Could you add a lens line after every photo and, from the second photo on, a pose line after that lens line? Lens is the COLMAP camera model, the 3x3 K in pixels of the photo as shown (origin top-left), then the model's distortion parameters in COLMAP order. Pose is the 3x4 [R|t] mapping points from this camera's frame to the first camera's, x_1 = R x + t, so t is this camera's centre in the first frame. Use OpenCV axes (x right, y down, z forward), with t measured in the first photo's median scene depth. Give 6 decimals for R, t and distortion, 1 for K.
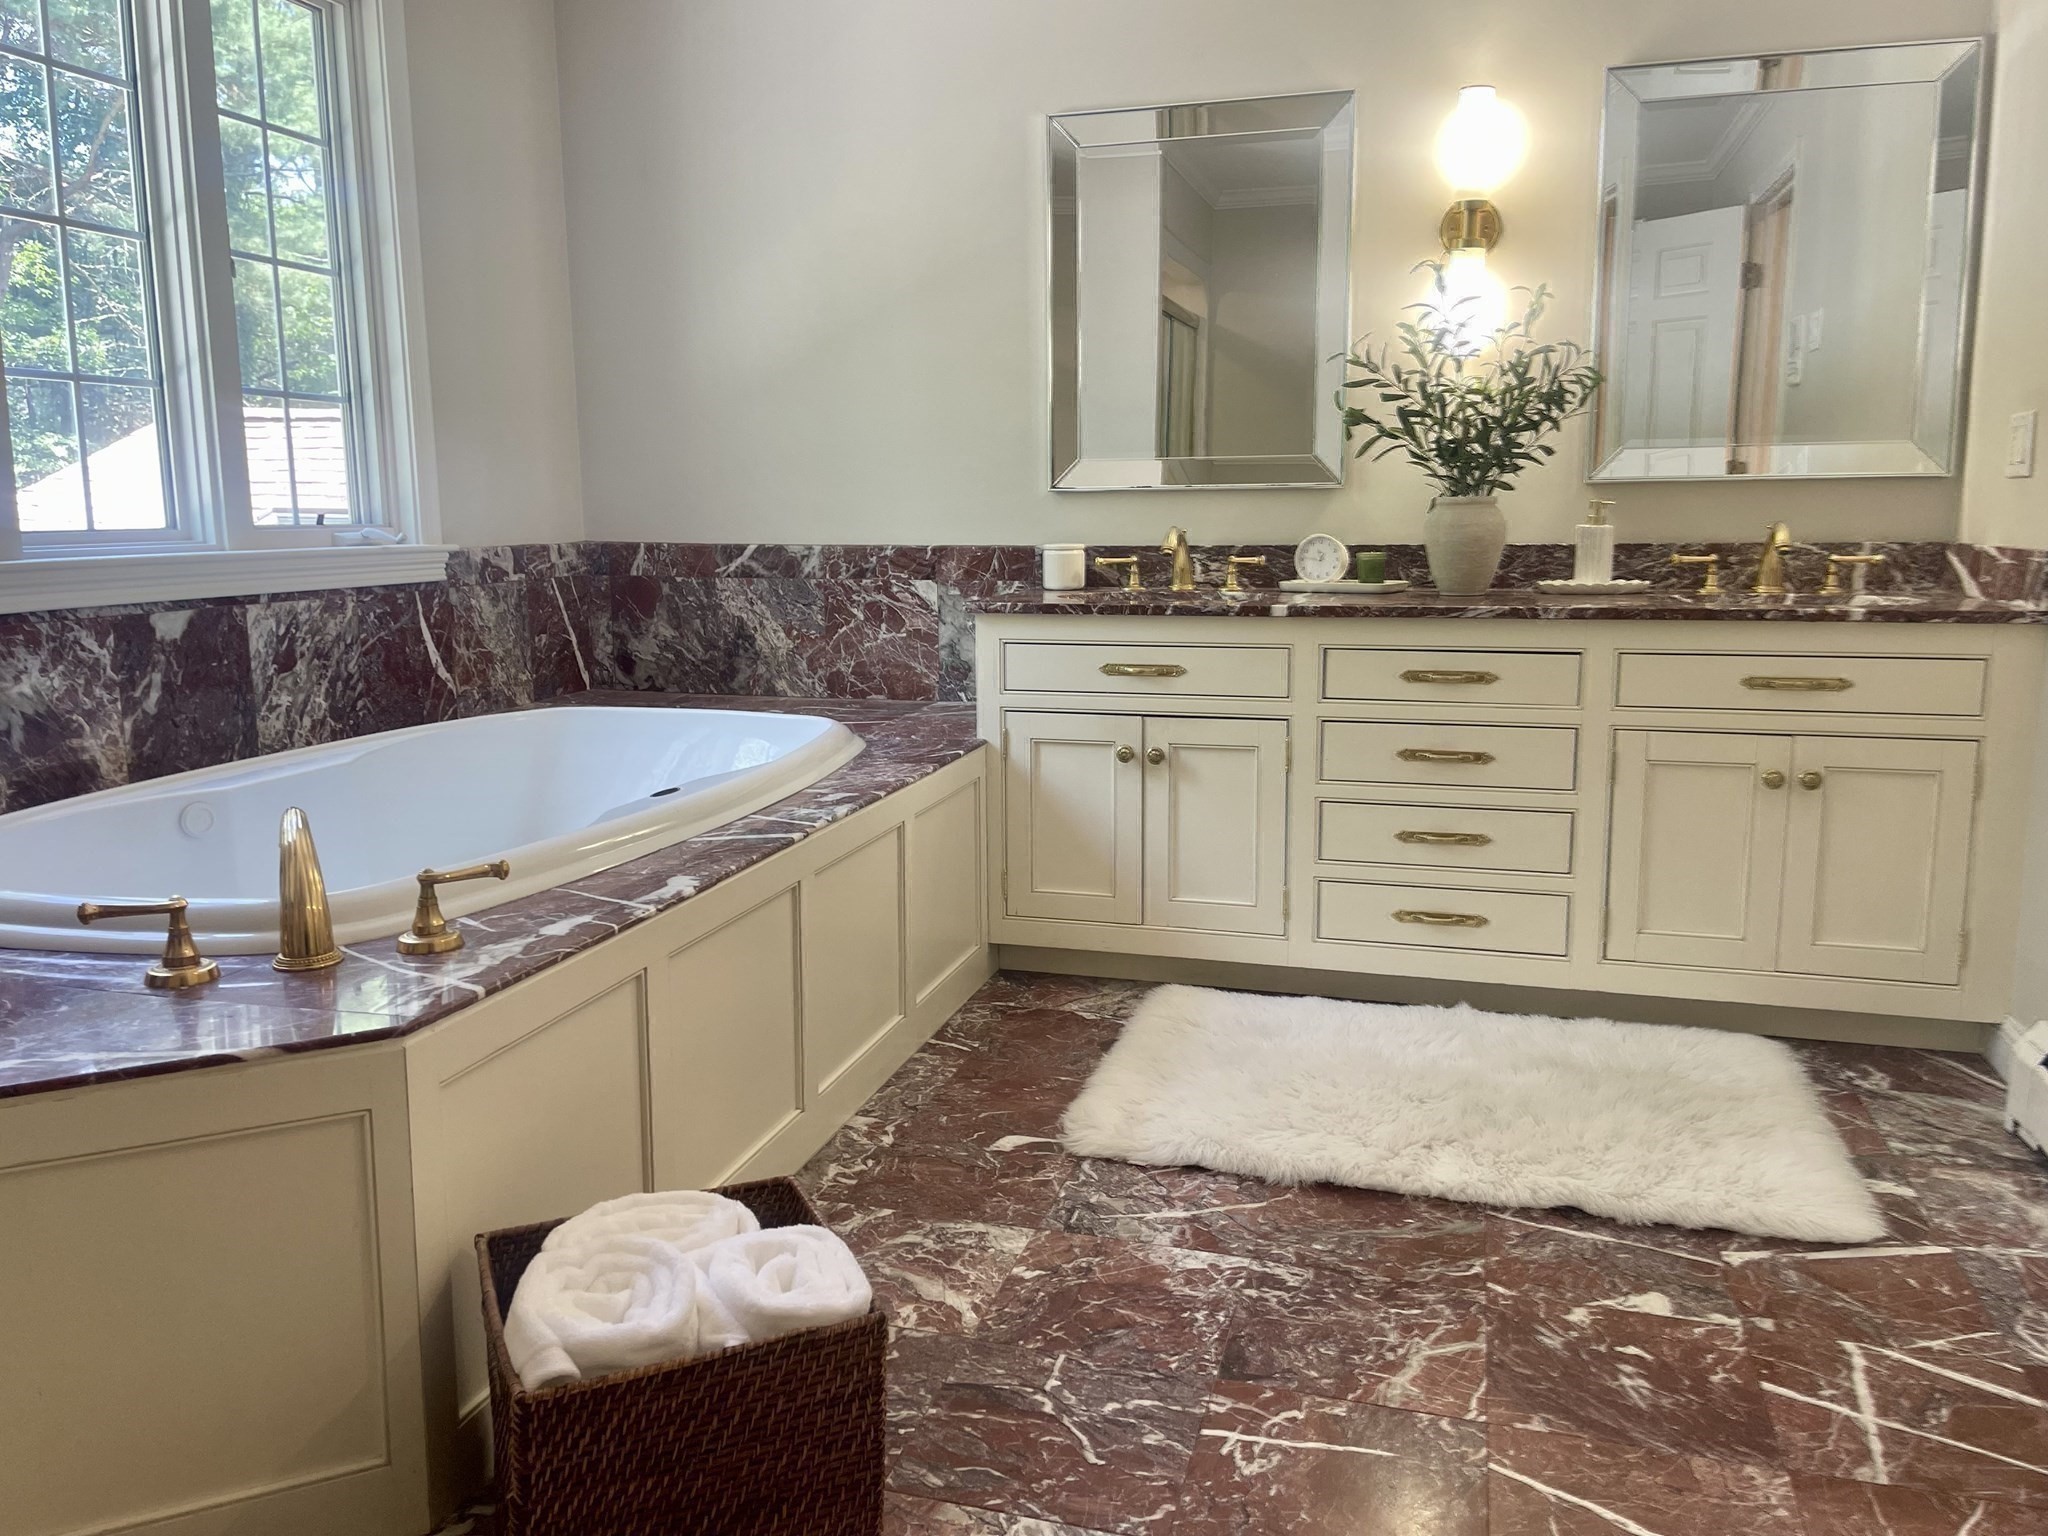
lens RADIAL K [[1558.9, 0, 1016.0], [0, 1558.9, 763.7], [0, 0, 1]] dist [0.066251, -0.085689]
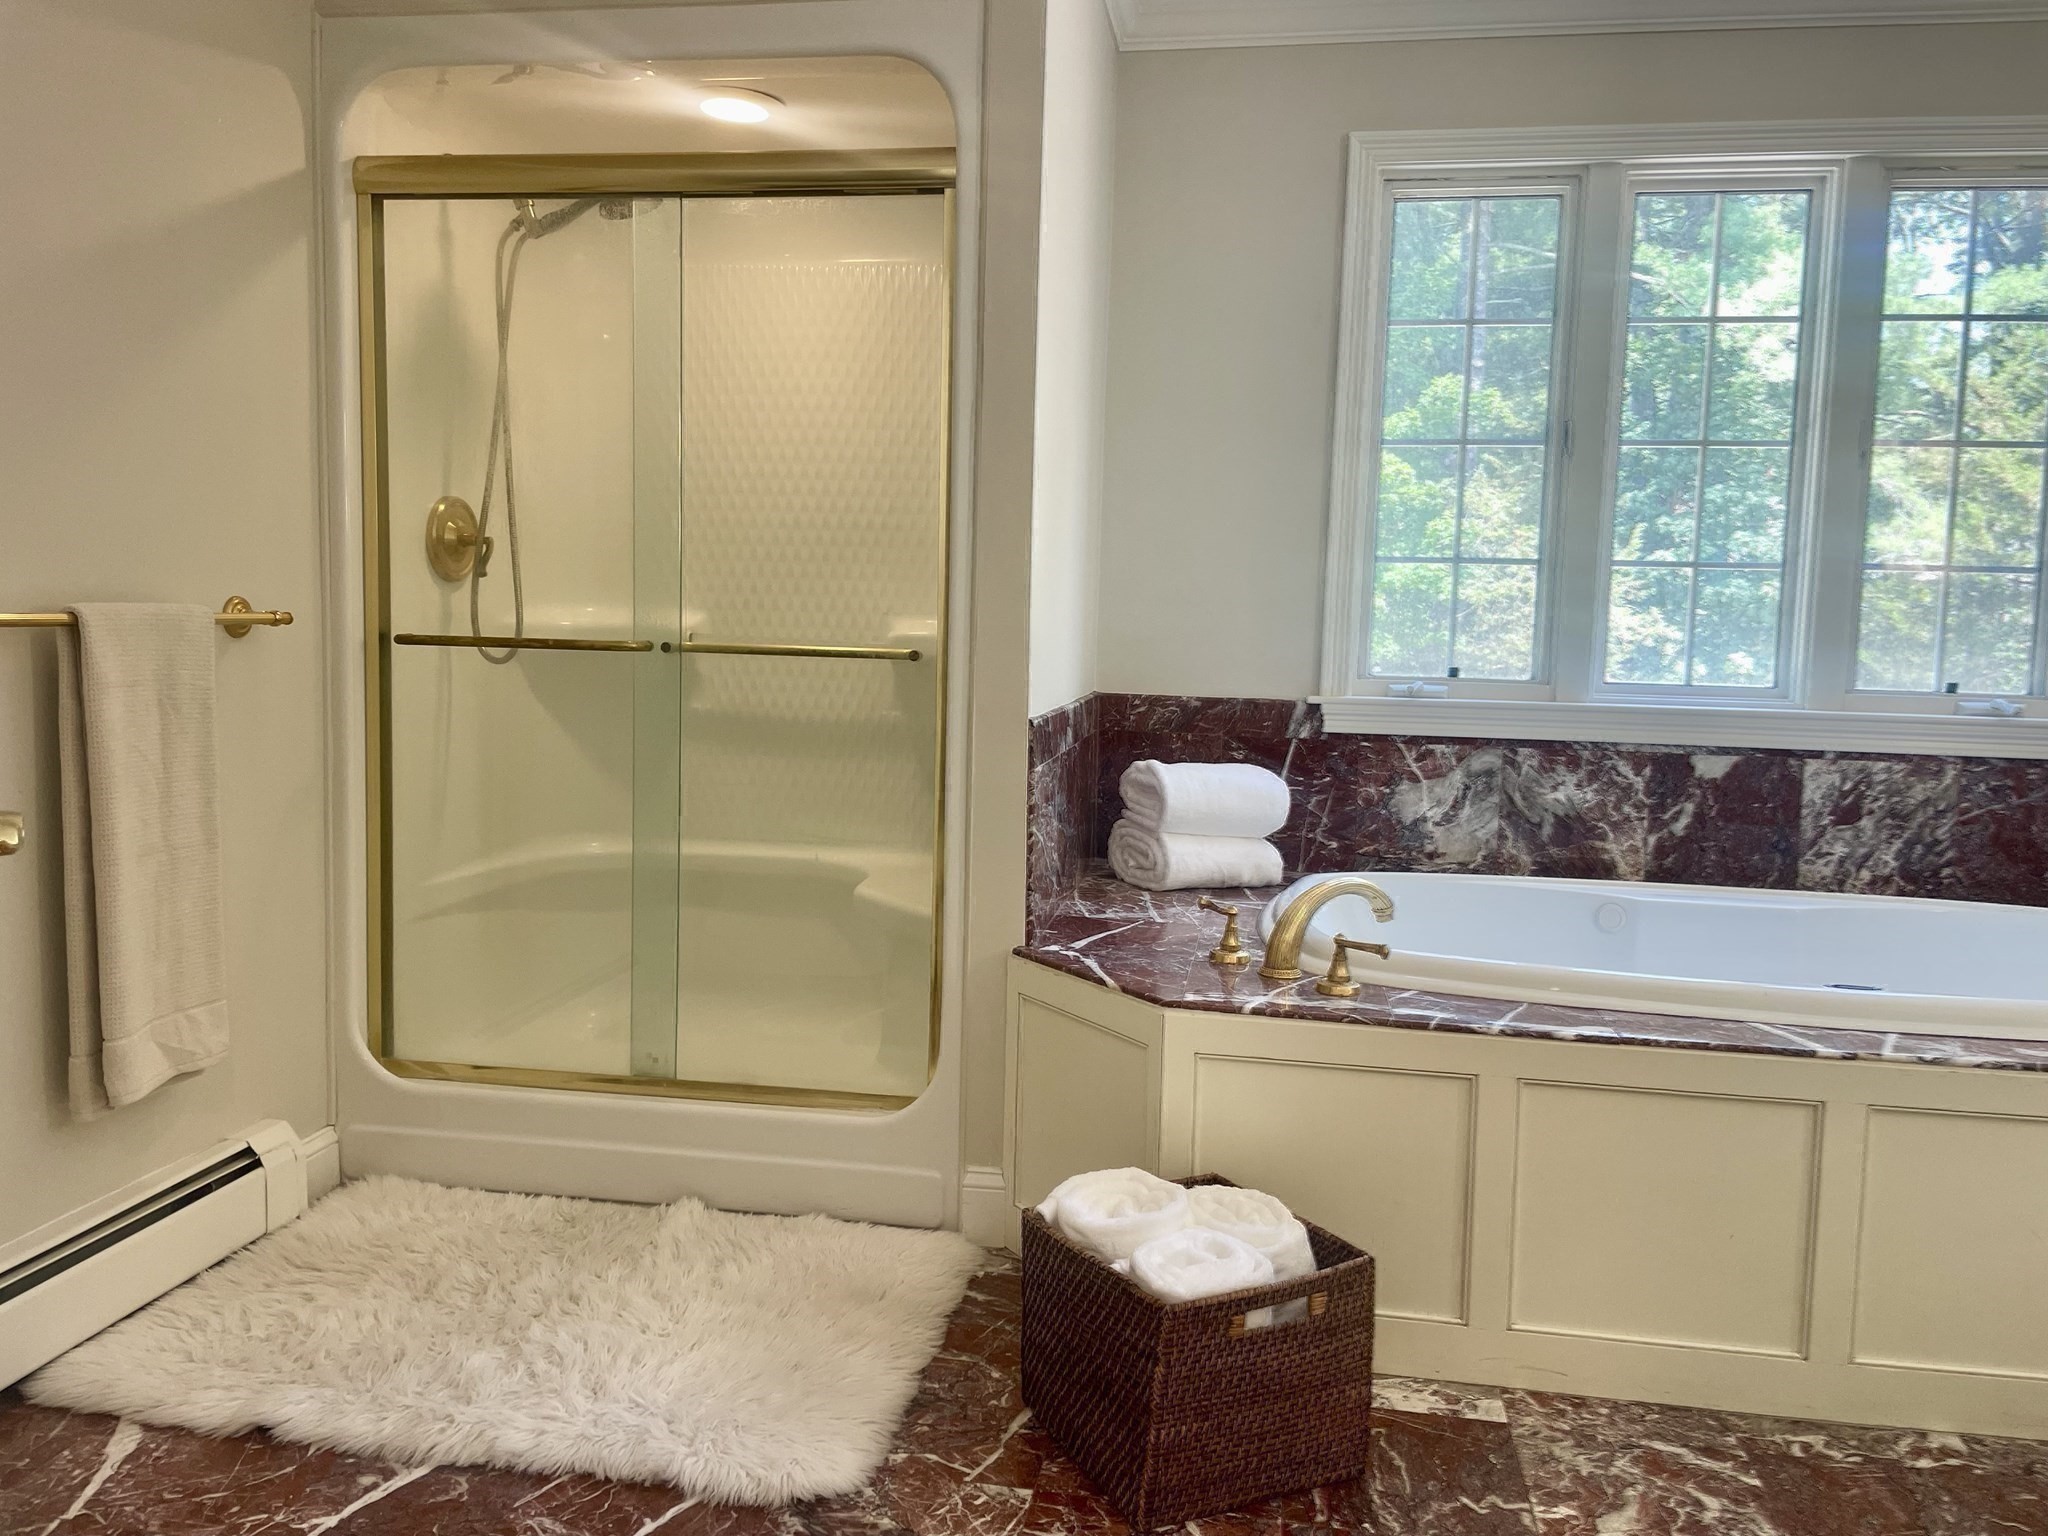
lens RADIAL K [[1558.9, 0, 1014.4], [0, 1558.9, 765.3], [0, 0, 1]] dist [0.066251, -0.085689]
pose [[0.101152, 0.102750, -0.989551, 0.593305], [-0.190785, 0.978195, 0.082069, -0.085807], [0.976406, 0.180490, 0.118549, 0.341937]]
